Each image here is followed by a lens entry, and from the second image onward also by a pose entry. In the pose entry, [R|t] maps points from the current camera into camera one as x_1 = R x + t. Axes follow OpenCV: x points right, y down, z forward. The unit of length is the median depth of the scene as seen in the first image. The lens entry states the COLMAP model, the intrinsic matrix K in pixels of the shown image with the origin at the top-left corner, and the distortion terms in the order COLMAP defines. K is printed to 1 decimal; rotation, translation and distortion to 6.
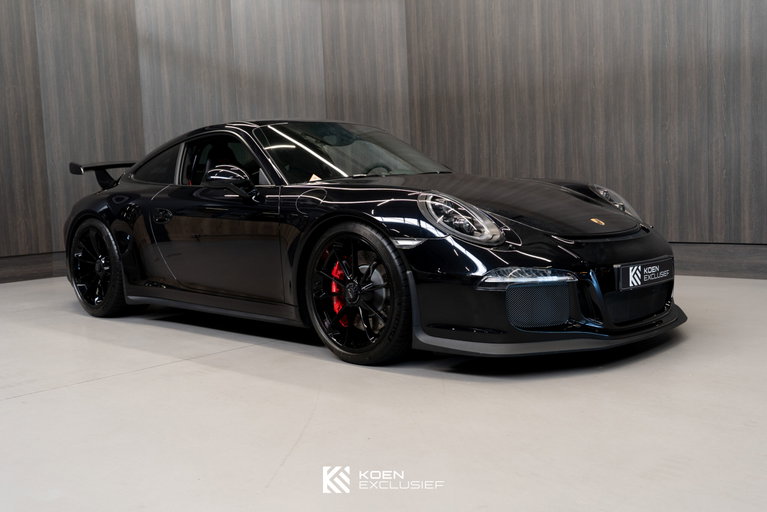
lens RADIAL K [[796.6, 0, 383.5], [0, 796.6, 256.0], [0, 0, 1]] dist [-0.001702, 0.000339]
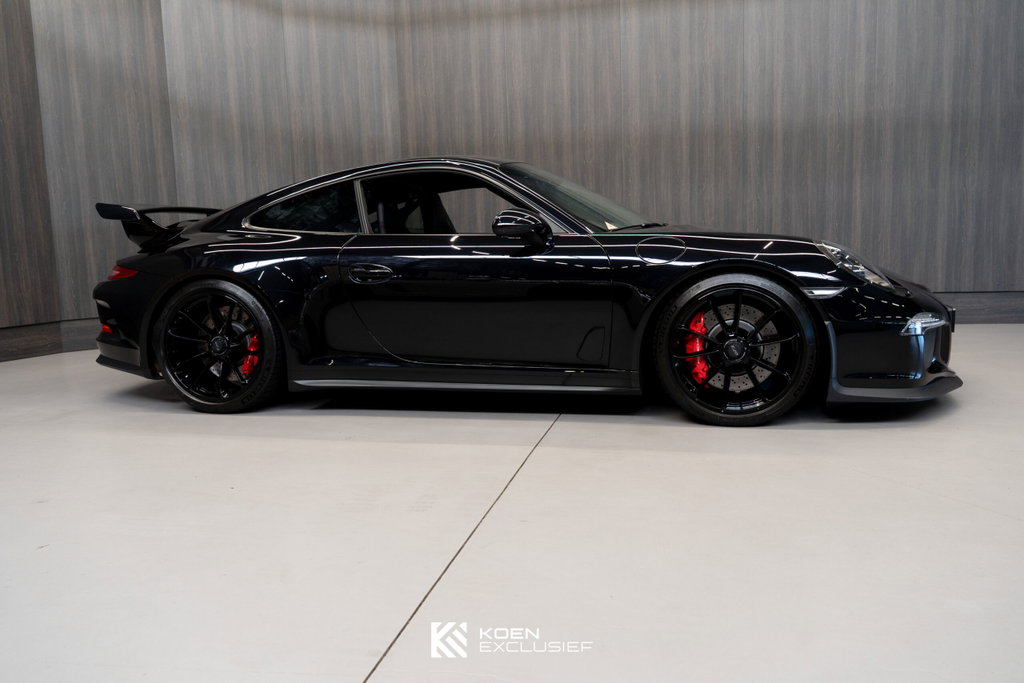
lens RADIAL K [[810.9, 0, 512.0], [0, 810.9, 341.5], [0, 0, 1]] dist [0.000731, -0.008504]
pose [[0.861800, -0.054399, 0.504322, -0.414375], [0.043473, 0.998496, 0.033416, -0.003388], [-0.505381, -0.006873, 0.862869, 0.180250]]
